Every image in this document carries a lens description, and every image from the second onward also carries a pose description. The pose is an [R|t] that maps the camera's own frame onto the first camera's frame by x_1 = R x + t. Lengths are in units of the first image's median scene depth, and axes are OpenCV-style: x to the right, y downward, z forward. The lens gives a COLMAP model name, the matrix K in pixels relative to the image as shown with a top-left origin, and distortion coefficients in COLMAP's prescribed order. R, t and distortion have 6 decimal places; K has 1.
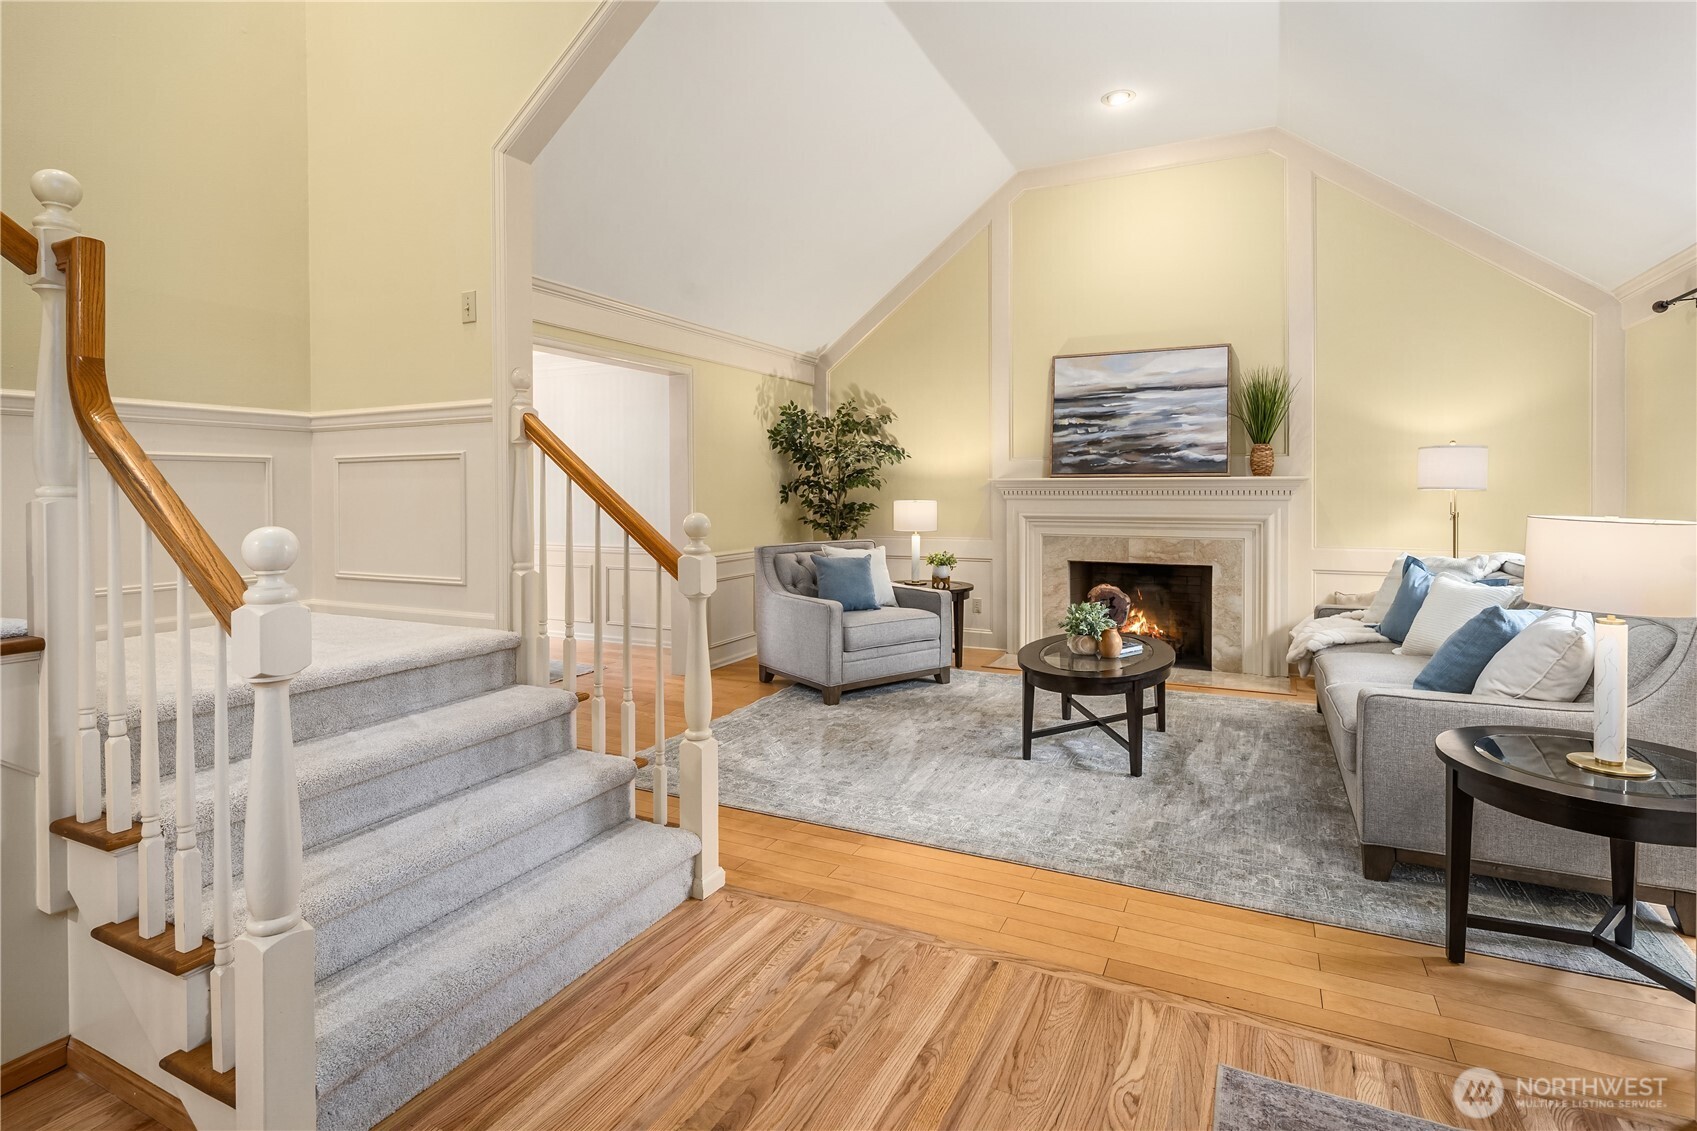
lens RADIAL K [[836.2, 0, 860.4], [0, 836.2, 499.5], [0, 0, 1]] dist [-0.000250, 0.000333]
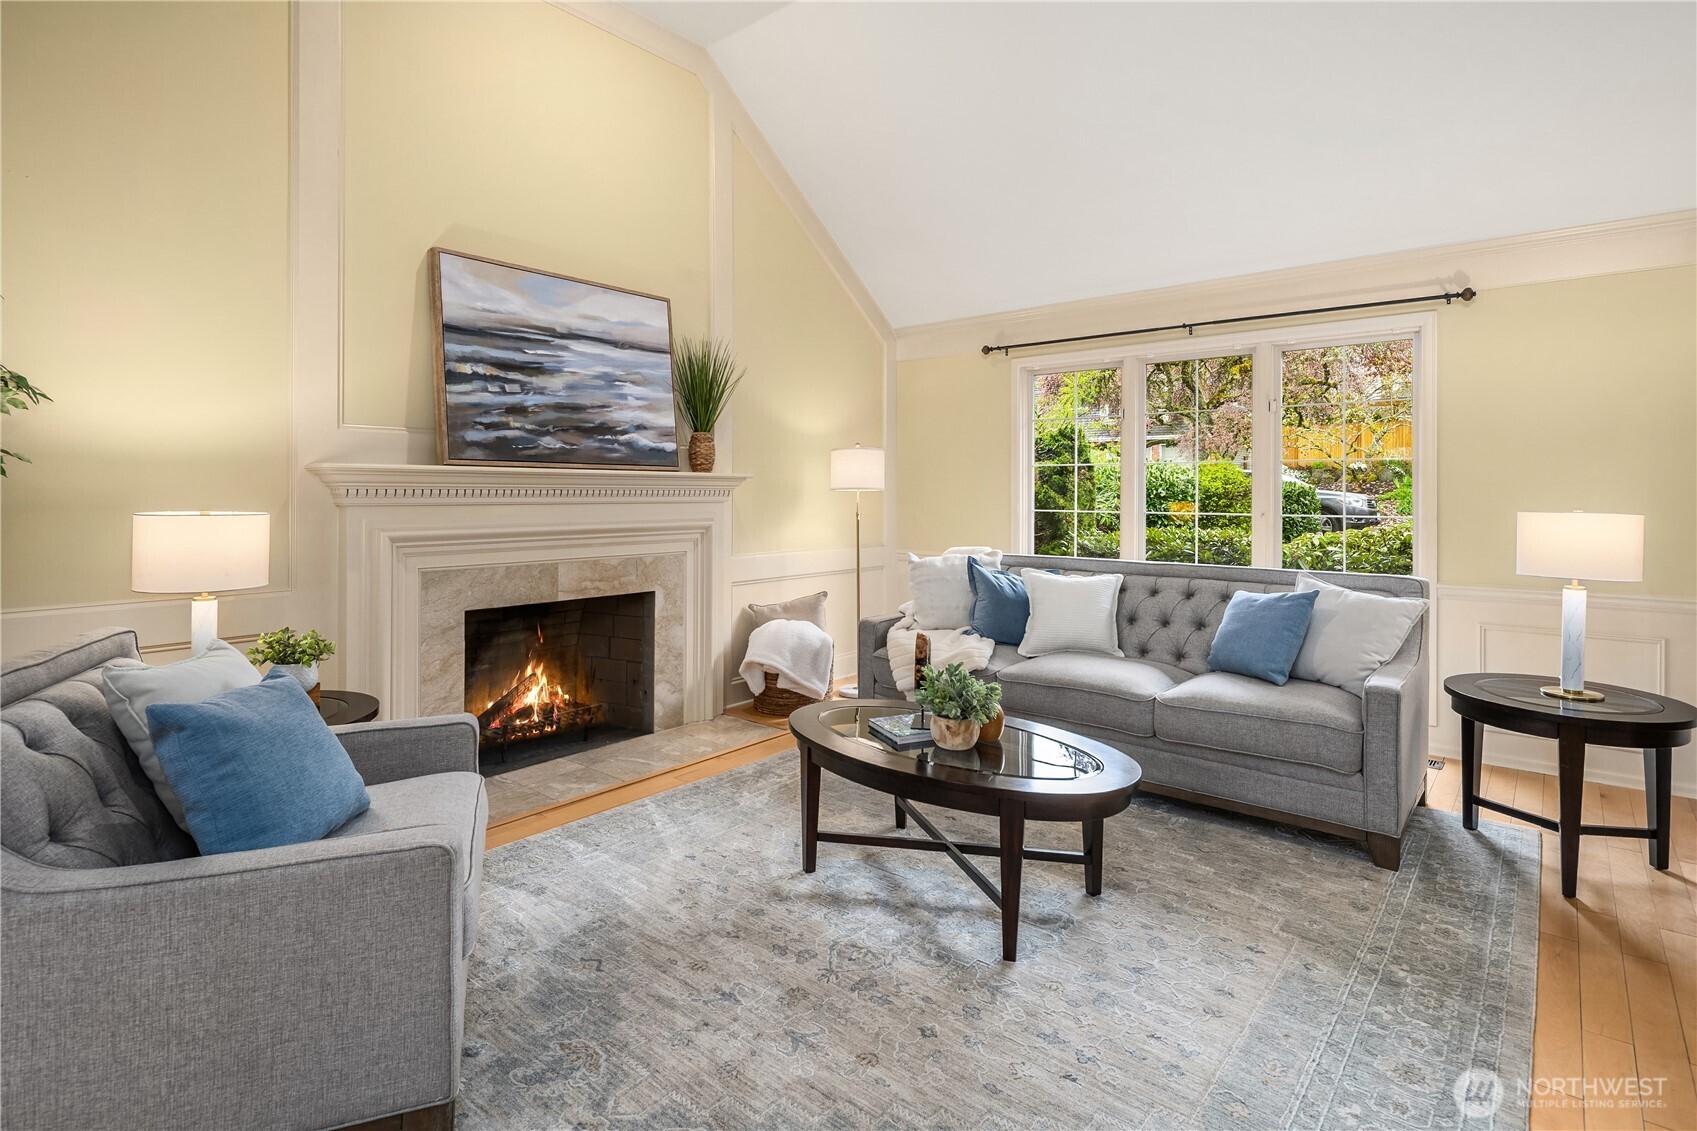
lens RADIAL K [[836.2, 0, 860.4], [0, 836.2, 499.5], [0, 0, 1]] dist [-0.000250, 0.000333]
pose [[0.251941, -0.007186, 0.967716, -0.247819], [0.004709, 0.999970, 0.006199, -0.006019], [-0.967731, 0.002995, 0.251968, 0.617918]]
